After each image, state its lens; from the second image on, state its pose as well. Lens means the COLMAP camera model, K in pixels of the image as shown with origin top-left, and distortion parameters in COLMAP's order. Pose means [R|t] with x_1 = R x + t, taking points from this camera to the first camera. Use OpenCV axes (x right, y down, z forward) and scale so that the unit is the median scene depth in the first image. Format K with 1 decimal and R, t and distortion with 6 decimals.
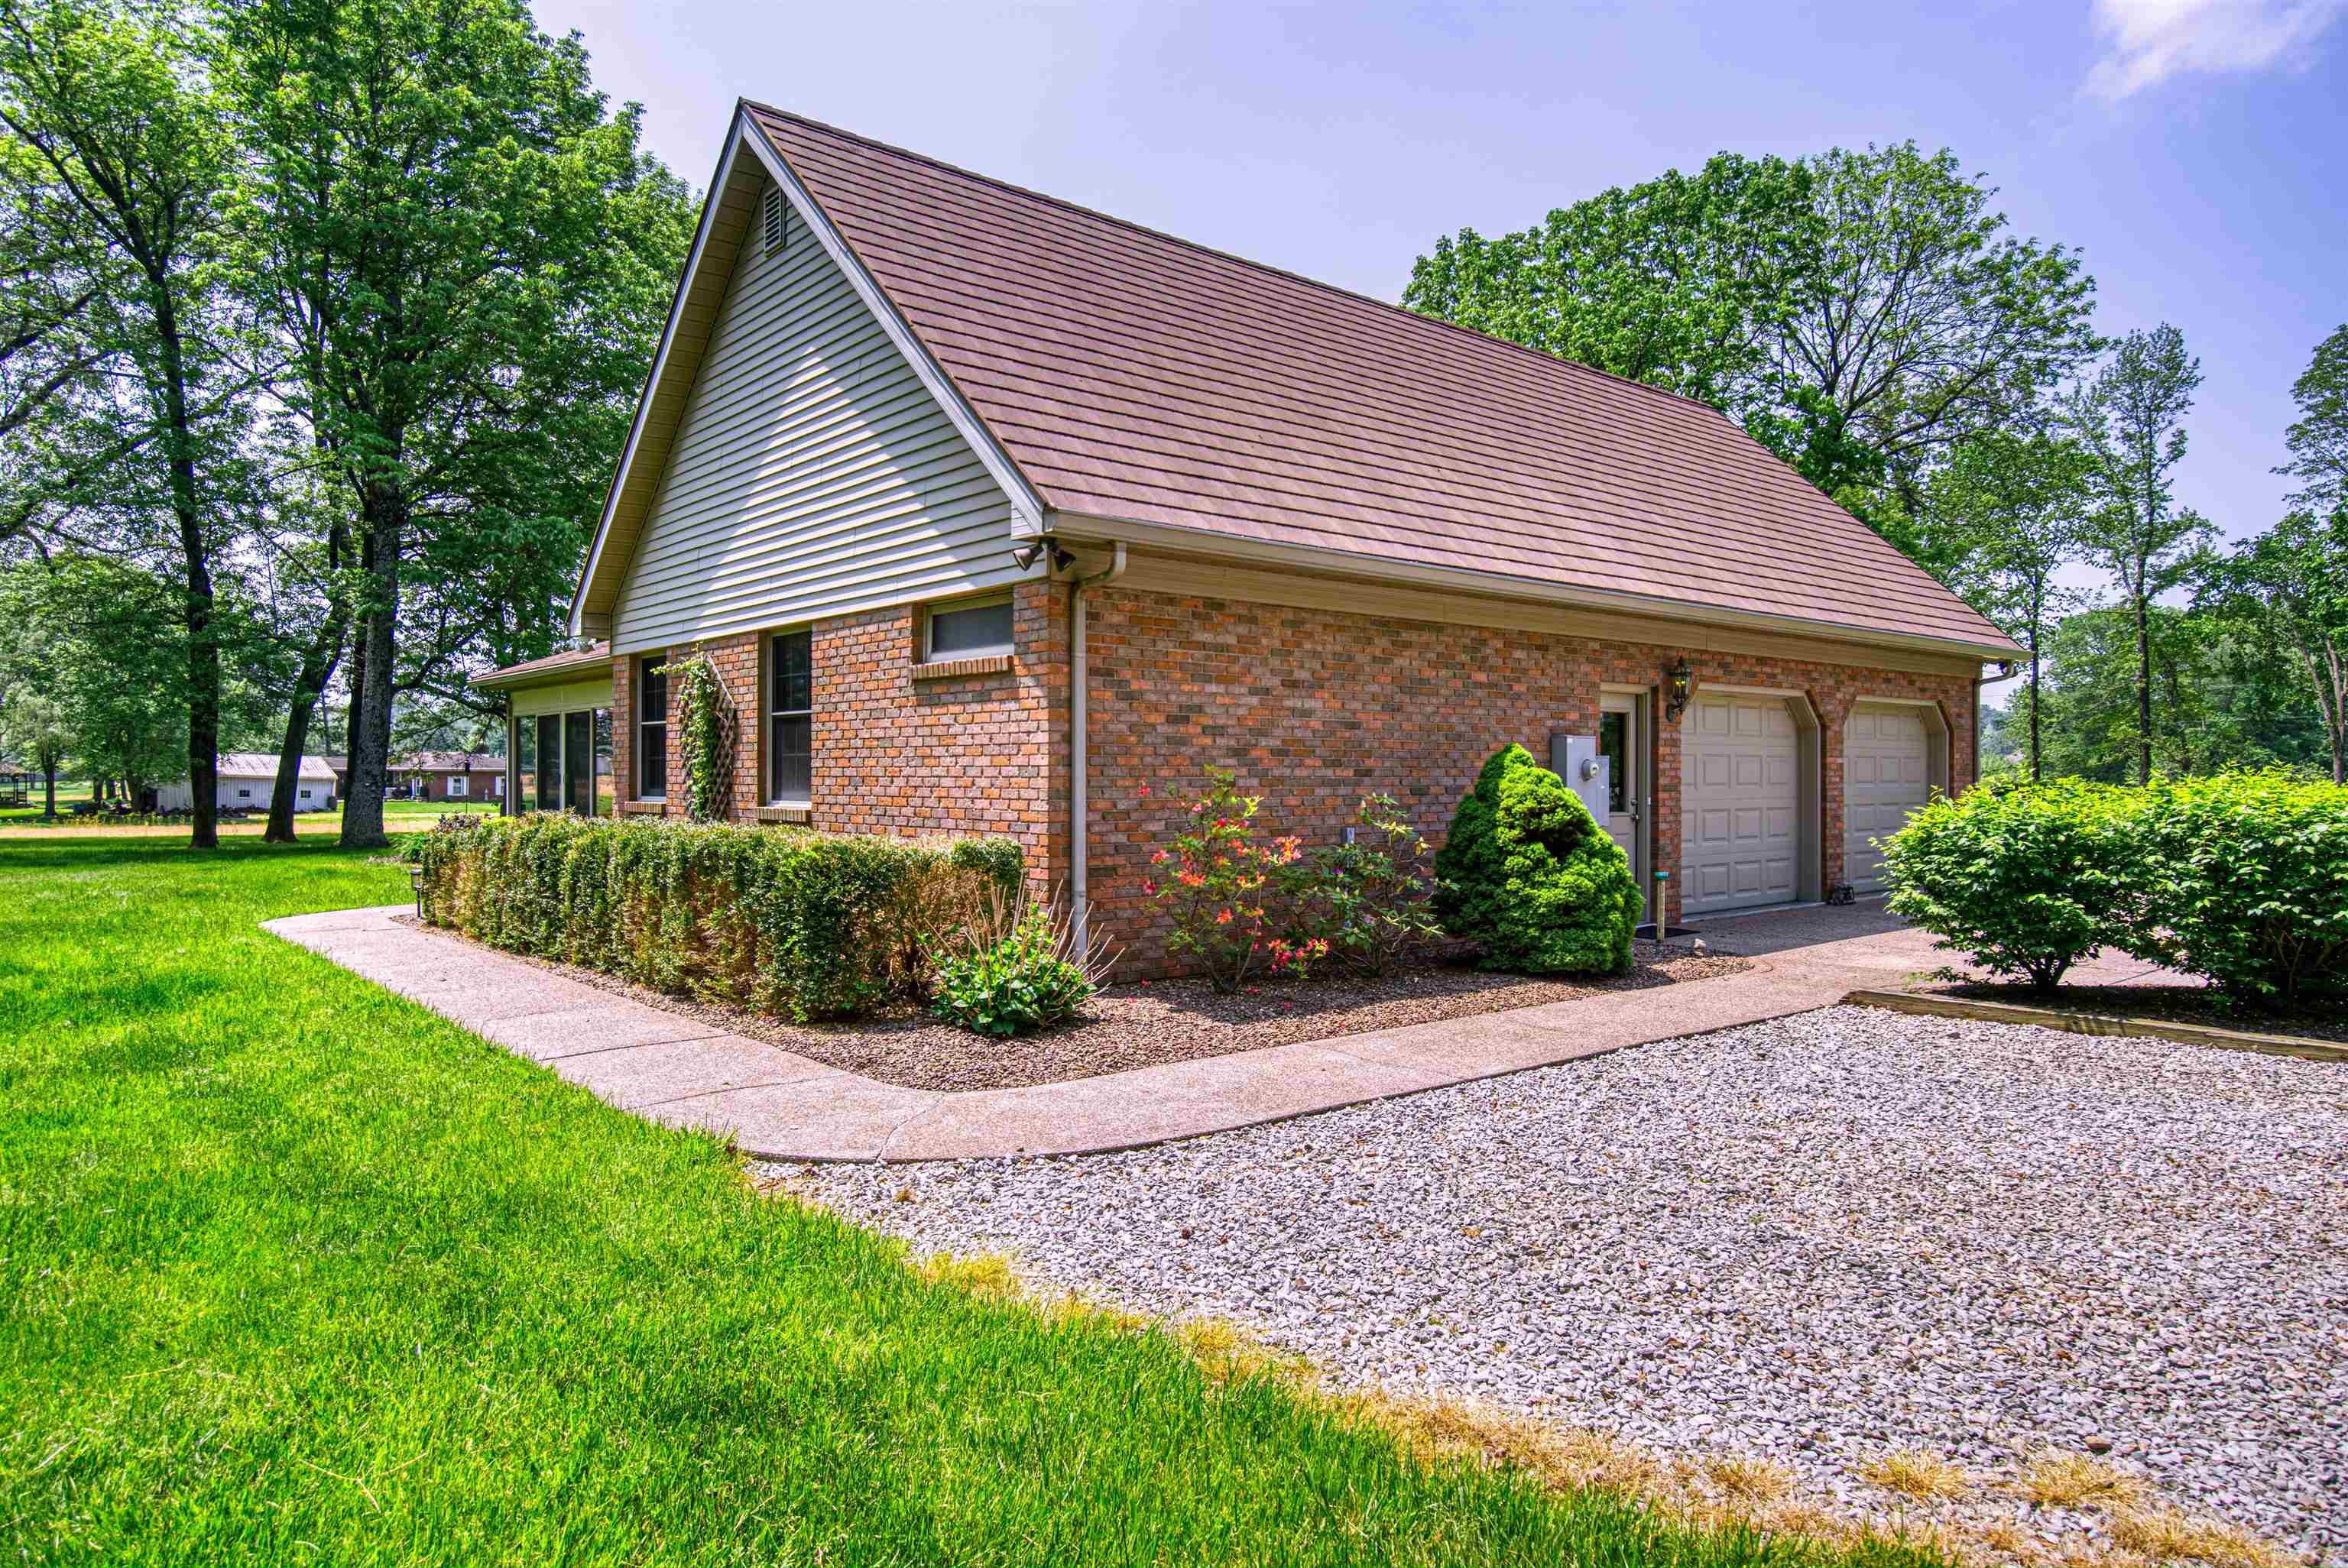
lens RADIAL K [[1418.3, 0, 1172.2], [0, 1418.3, 777.9], [0, 0, 1]] dist [0.028088, 0.005400]
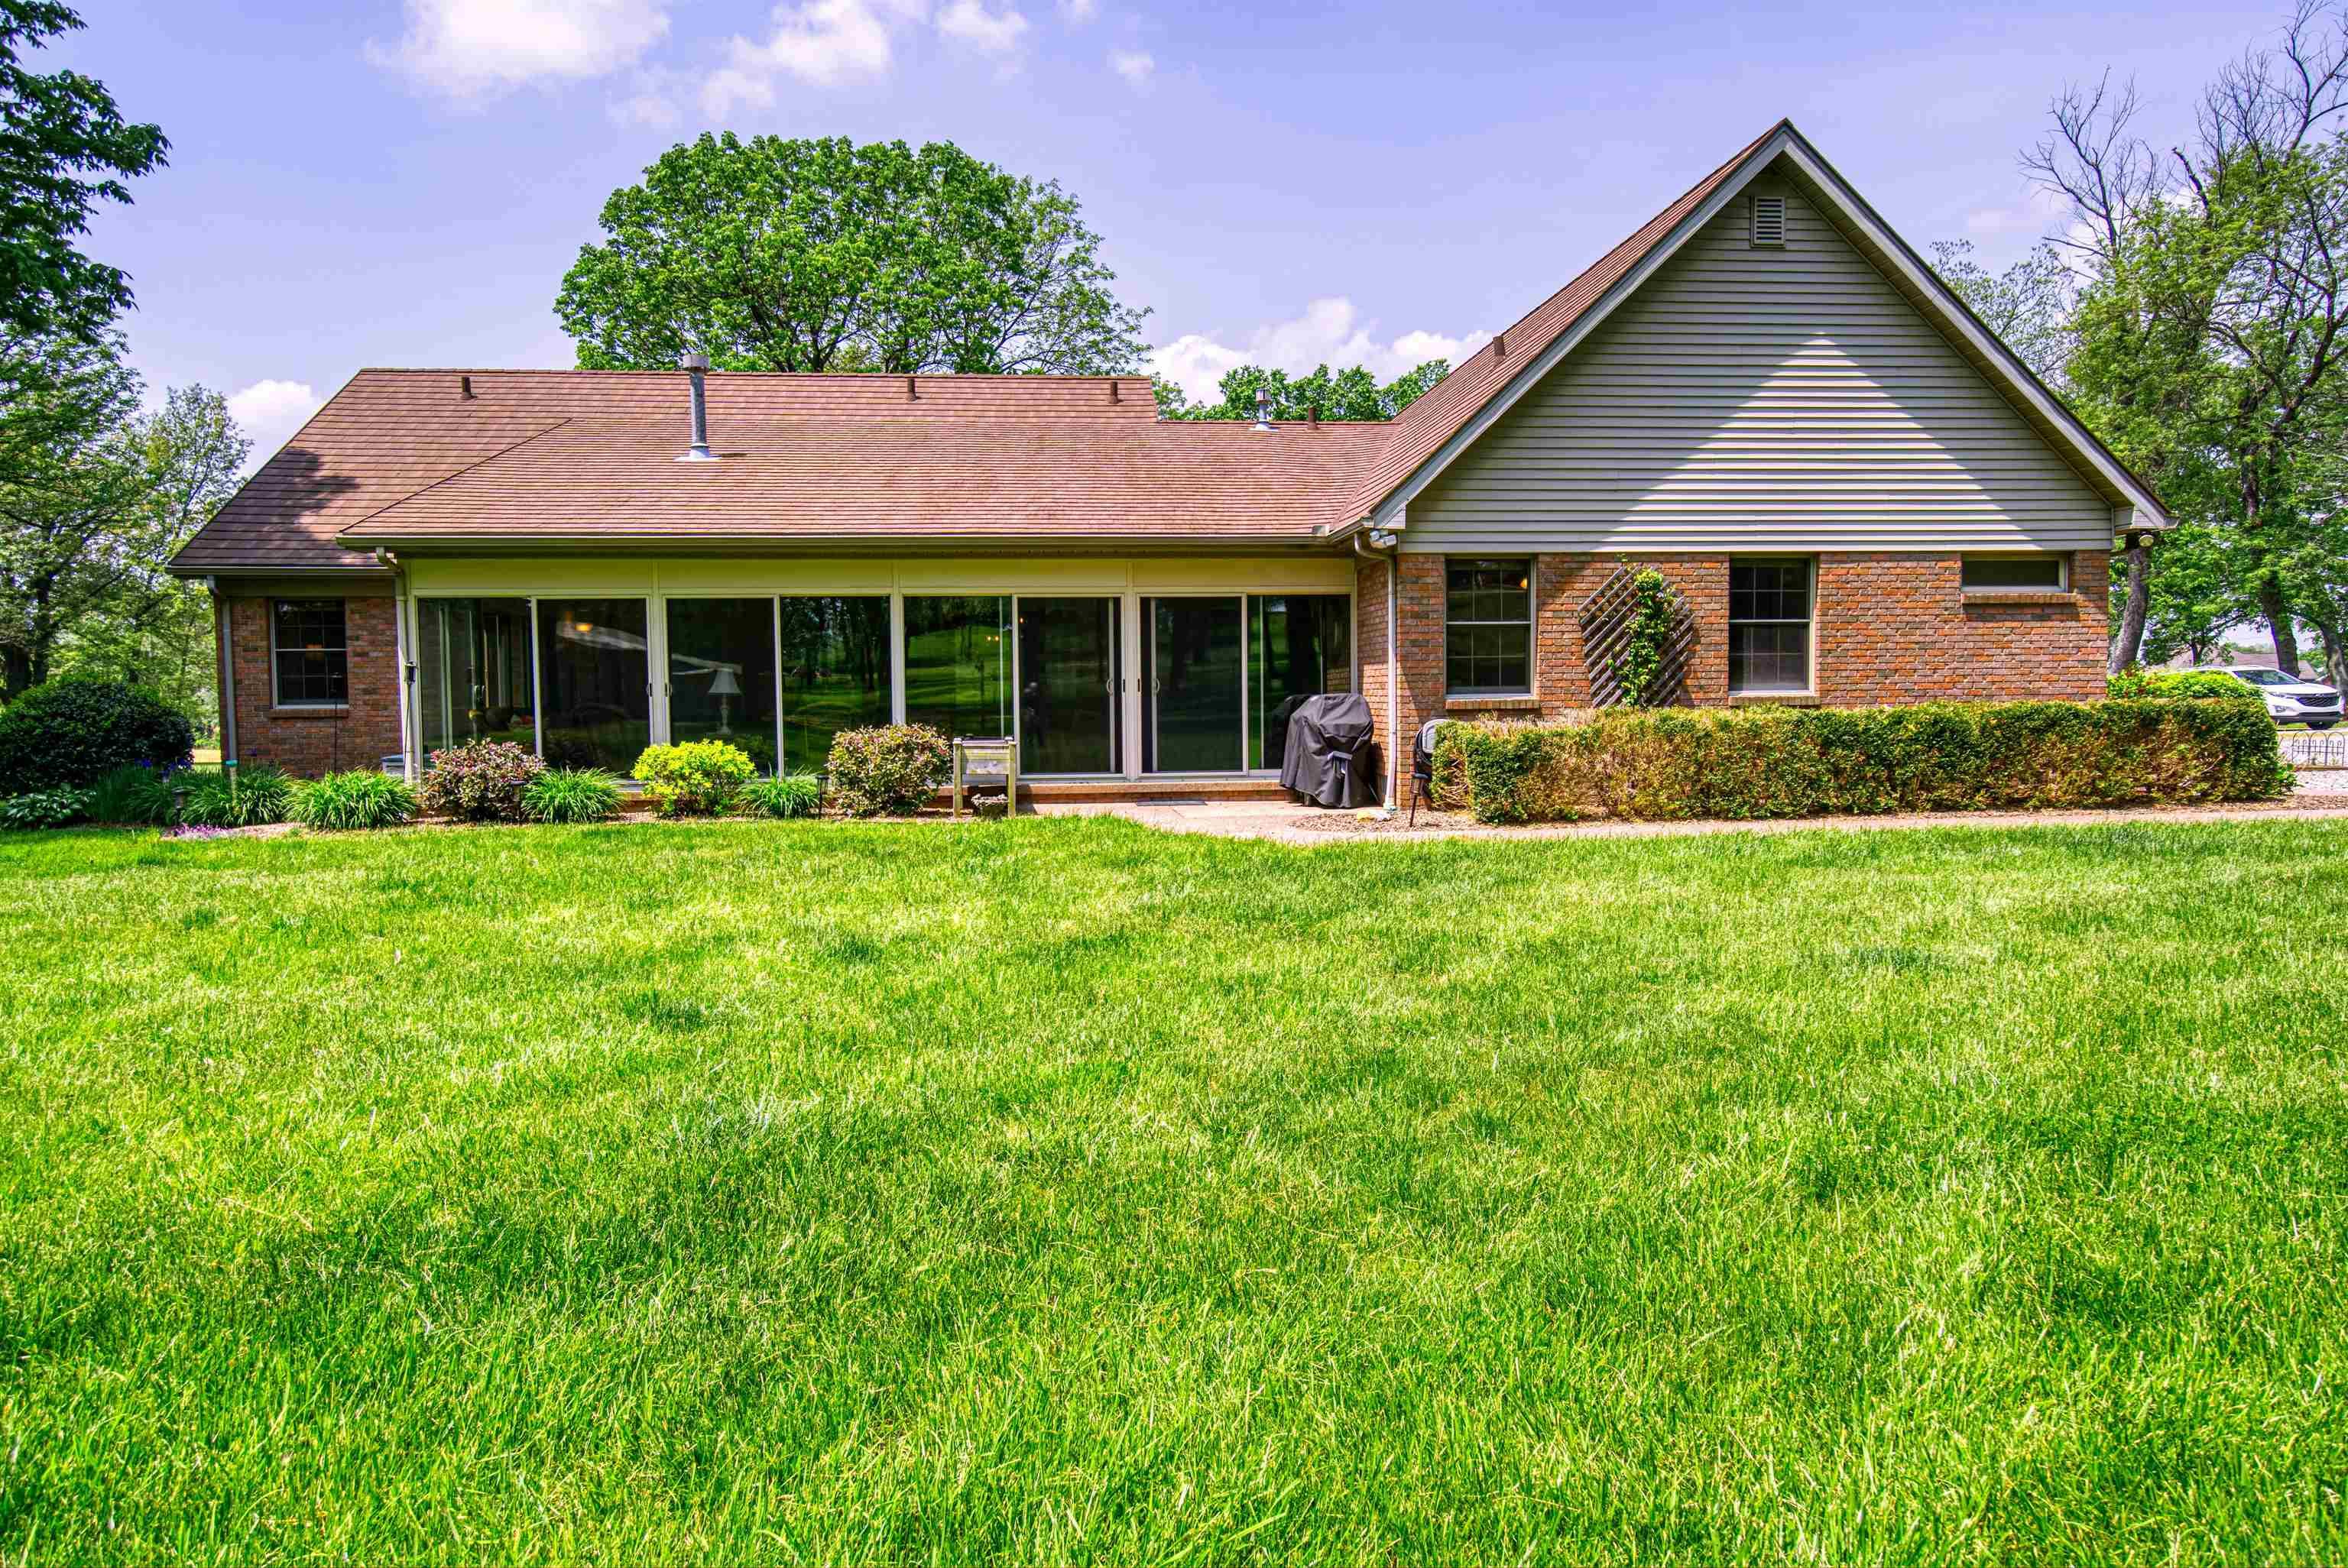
lens RADIAL K [[1418.3, 0, 1171.5], [0, 1418.3, 789.0], [0, 0, 1]] dist [0.028088, 0.005400]
pose [[0.554331, -0.057653, 0.830297, -1.586780], [0.012698, 0.998068, 0.060825, 0.019449], [-0.832199, -0.023174, 0.553992, 0.710946]]
